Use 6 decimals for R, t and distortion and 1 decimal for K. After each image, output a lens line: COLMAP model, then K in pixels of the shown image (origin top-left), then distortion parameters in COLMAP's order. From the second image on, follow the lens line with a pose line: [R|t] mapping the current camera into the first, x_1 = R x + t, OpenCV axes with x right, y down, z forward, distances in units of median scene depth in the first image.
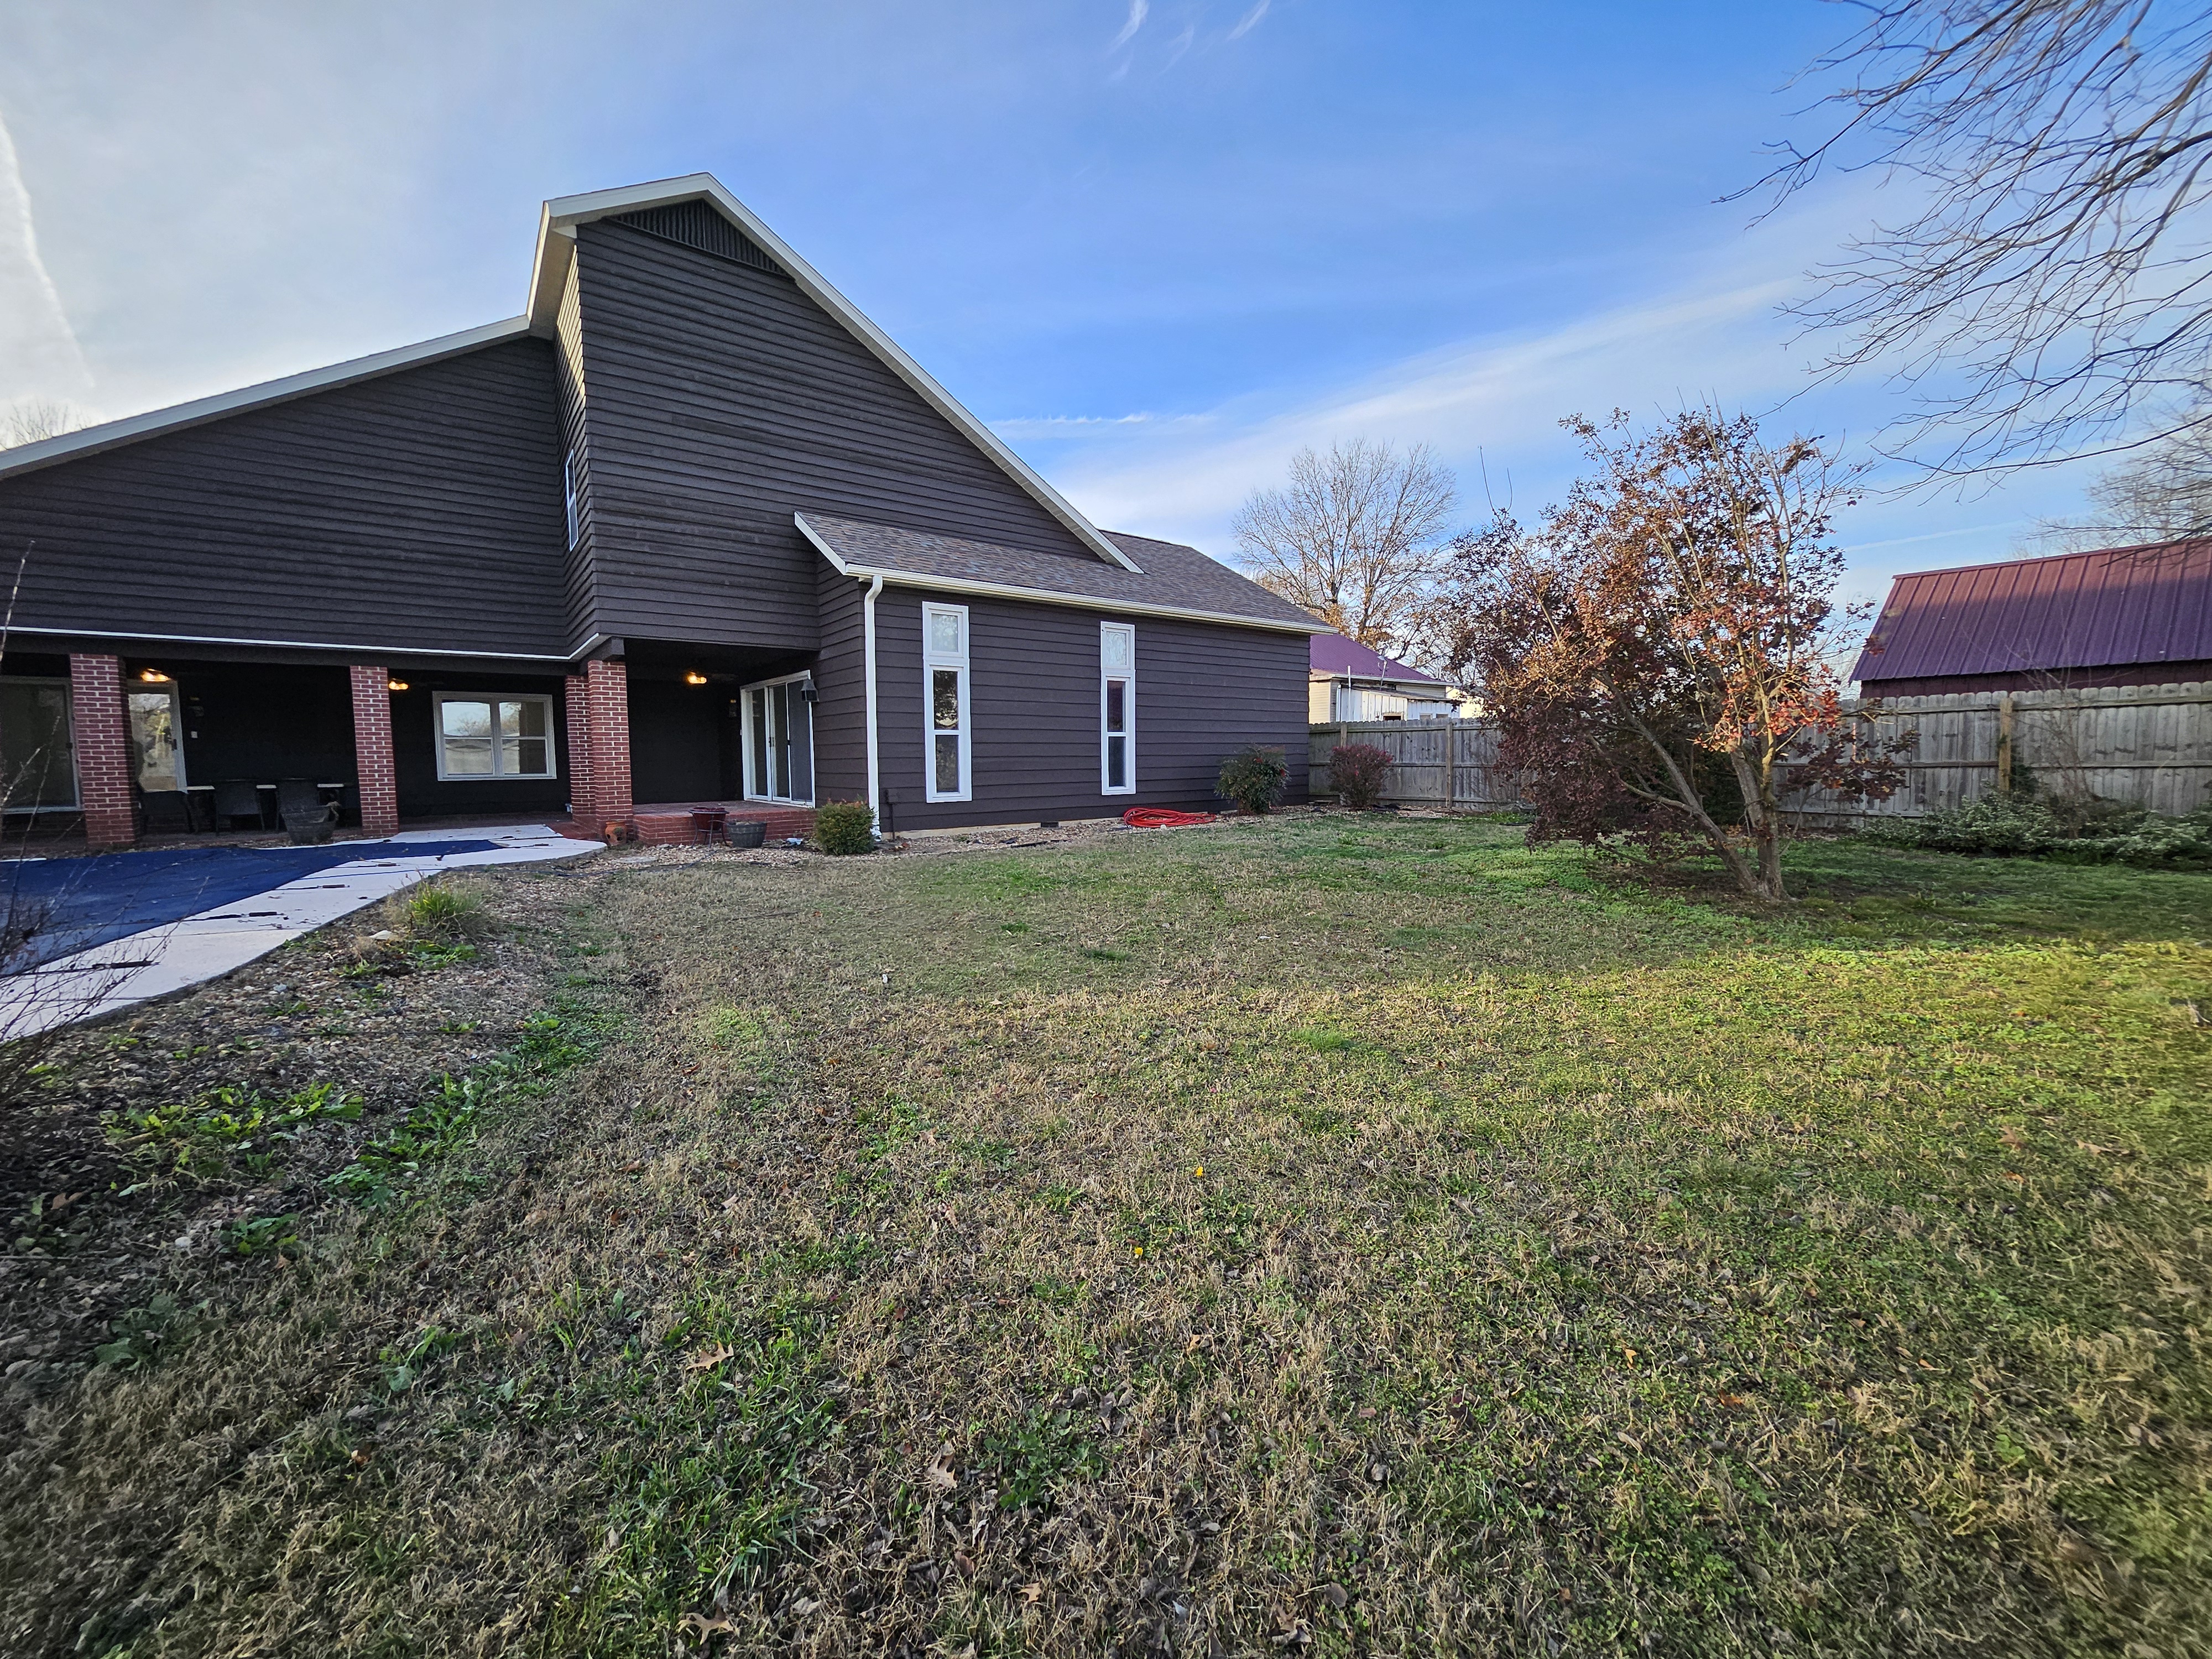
lens RADIAL K [[871.5, 0, 1110.6], [0, 871.5, 829.0], [0, 0, 1]] dist [0.005939, -0.003562]
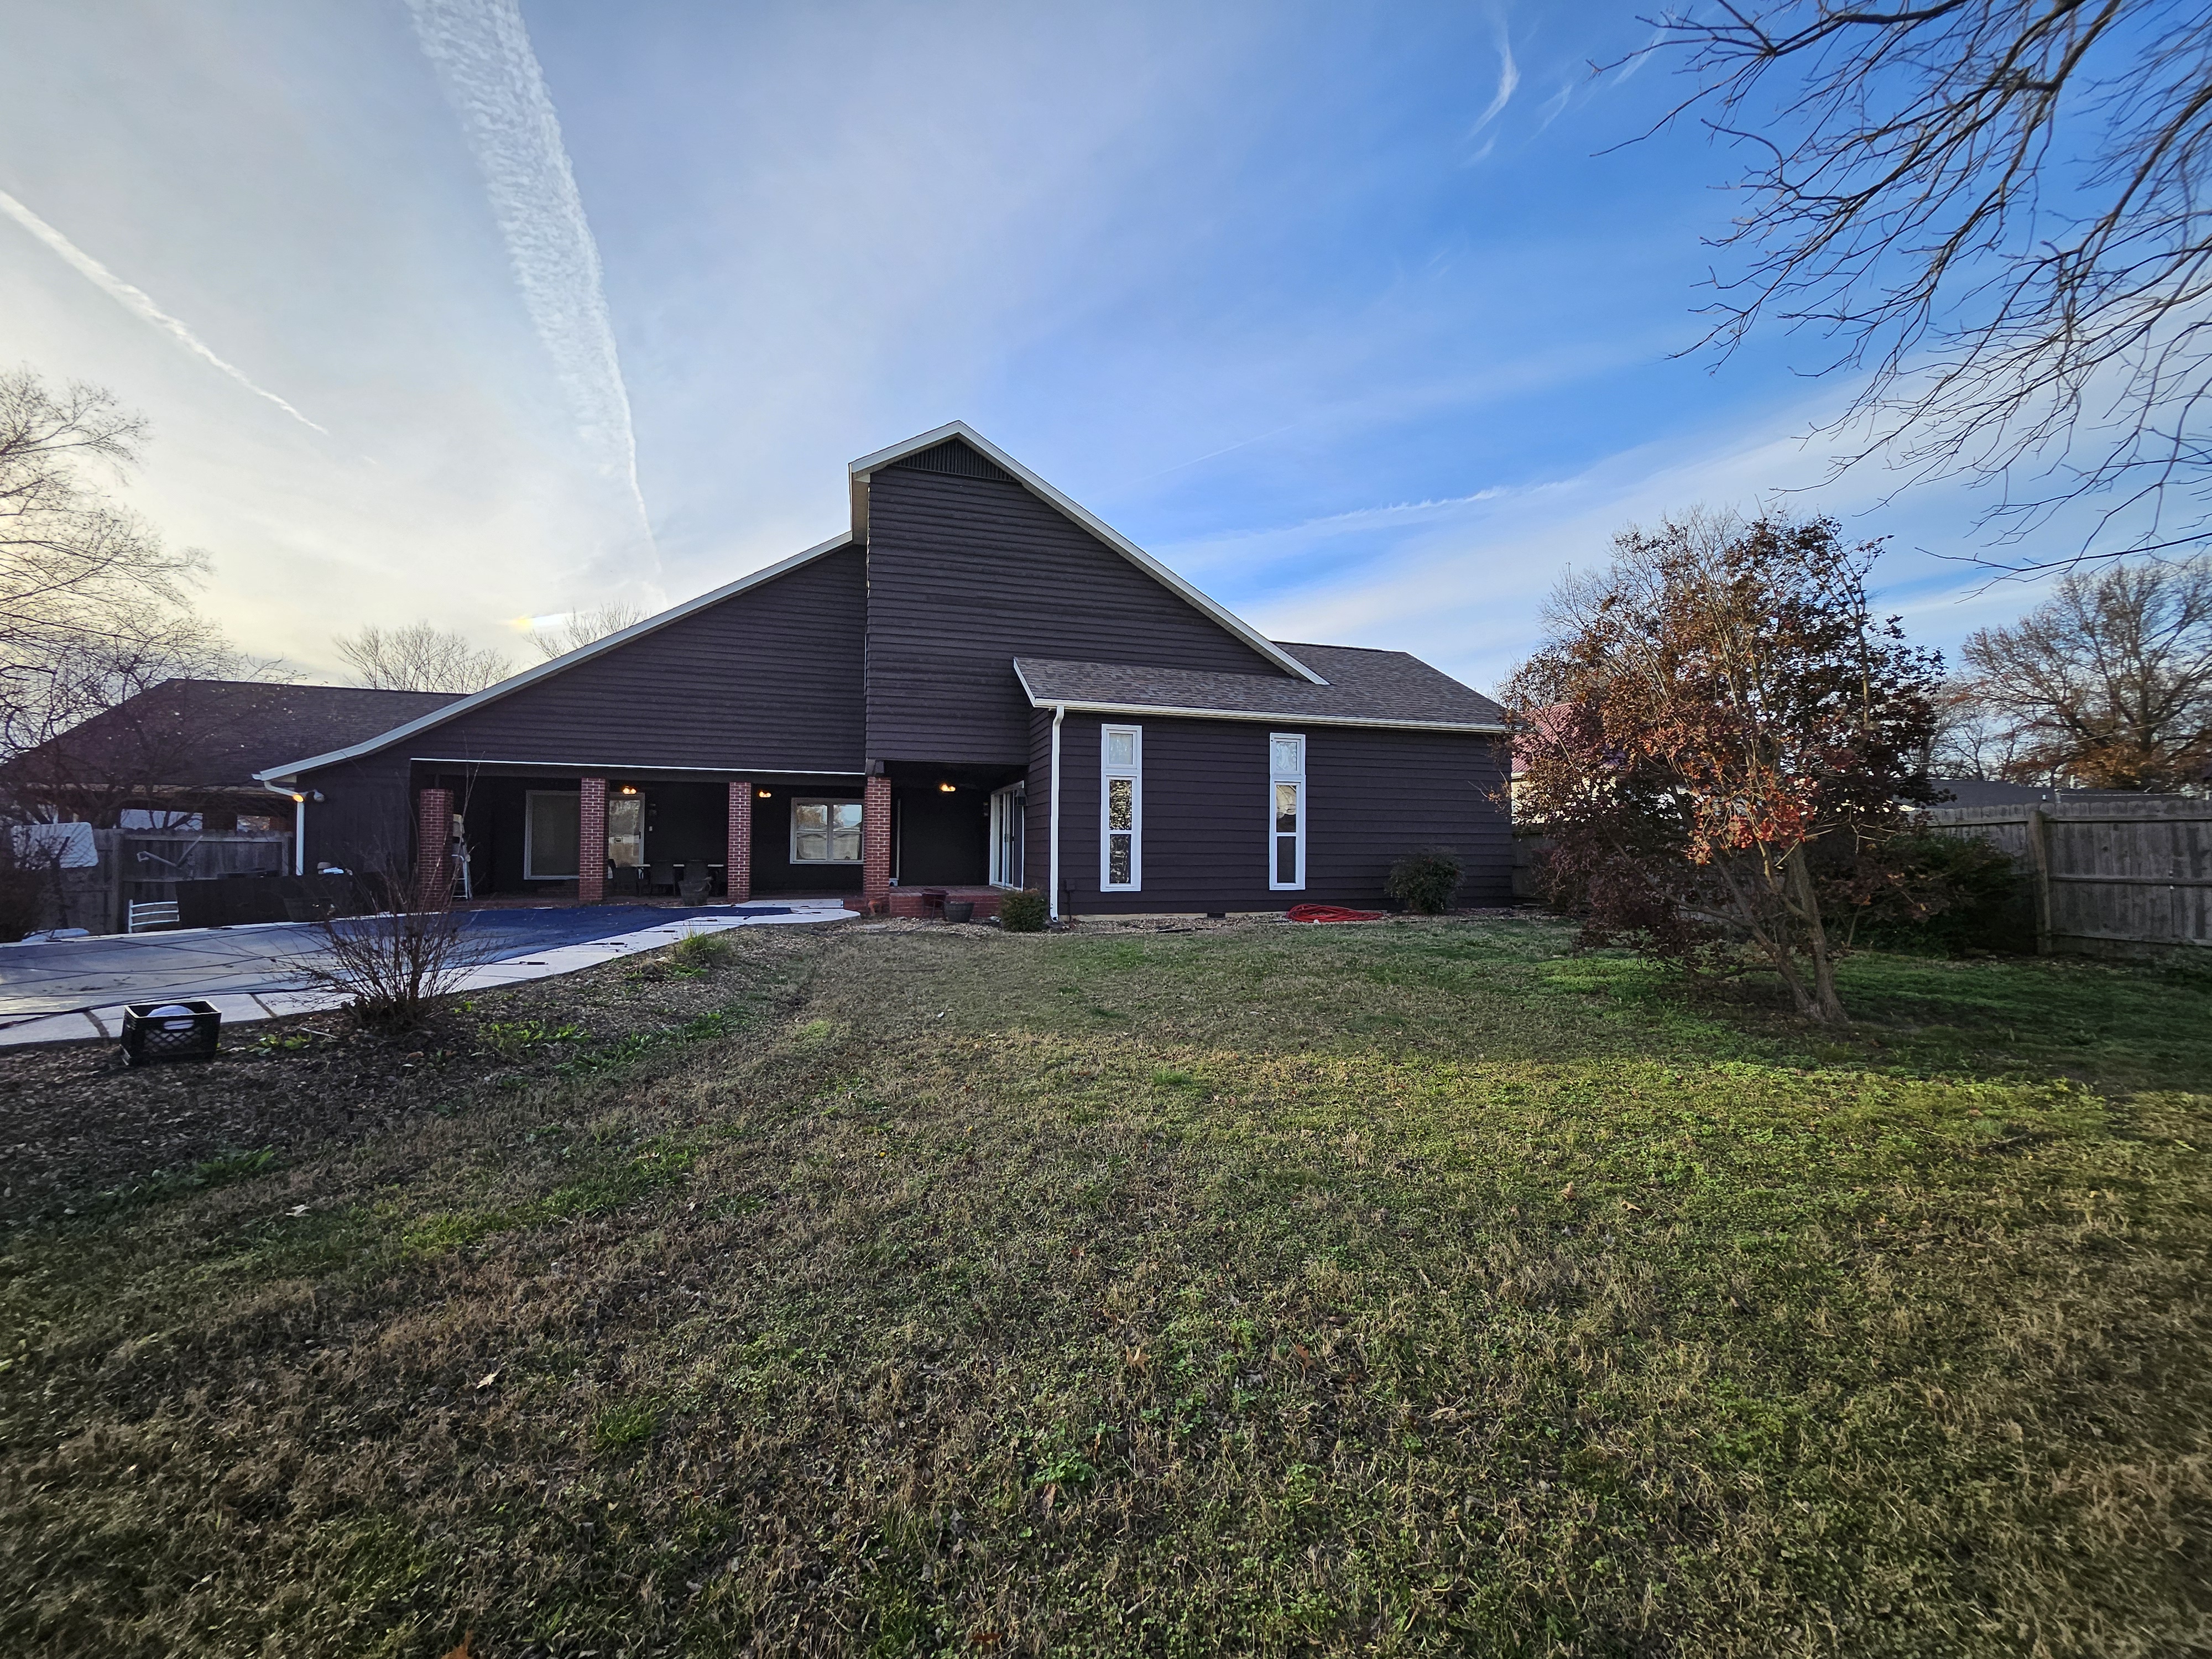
lens RADIAL K [[871.5, 0, 1108.4], [0, 871.5, 839.0], [0, 0, 1]] dist [0.005939, -0.003562]
pose [[0.935175, 0.011548, -0.353998, 0.218429], [-0.044877, 0.995276, -0.086086, 0.000333], [0.351331, 0.096392, 0.931276, -0.101616]]
